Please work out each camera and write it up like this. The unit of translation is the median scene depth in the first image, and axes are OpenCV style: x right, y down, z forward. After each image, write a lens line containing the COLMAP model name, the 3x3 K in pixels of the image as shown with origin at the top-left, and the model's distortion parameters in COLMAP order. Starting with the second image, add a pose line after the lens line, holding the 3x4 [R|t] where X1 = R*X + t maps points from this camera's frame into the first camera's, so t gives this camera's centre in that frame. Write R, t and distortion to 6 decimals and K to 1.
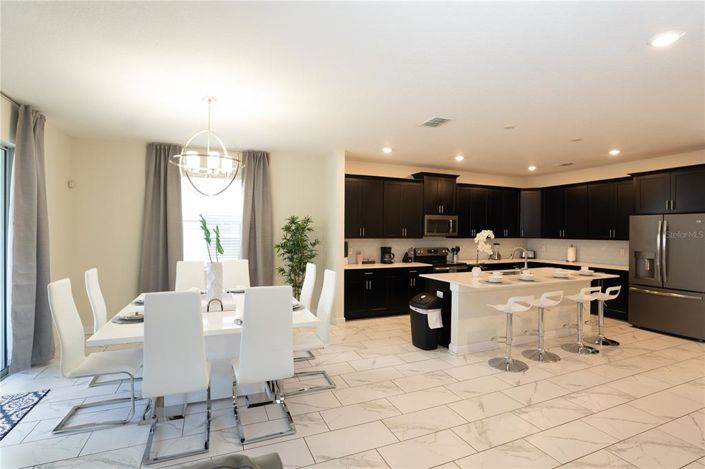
lens RADIAL K [[325.0, 0, 340.4], [0, 325.0, 236.4], [0, 0, 1]] dist [-0.030406, 0.009067]
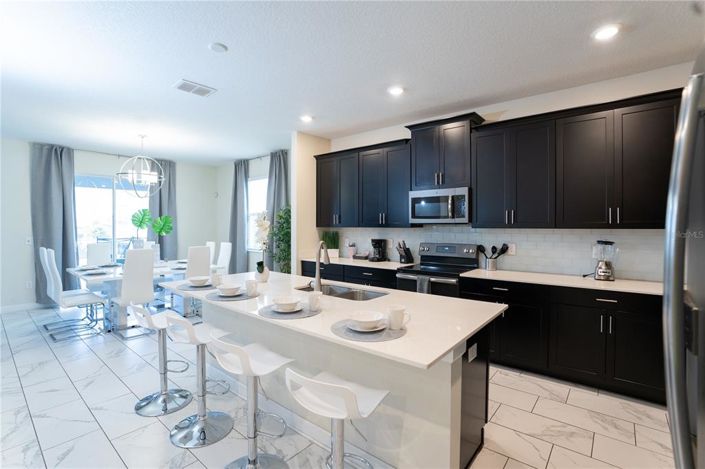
lens RADIAL K [[325.0, 0, 355.1], [0, 325.0, 229.6], [0, 0, 1]] dist [-0.030406, 0.009067]
pose [[0.481564, 0.004639, -0.876399, 0.806033], [-0.006917, 0.999975, 0.001492, 0.010204], [0.876384, 0.005344, 0.481584, 0.621411]]
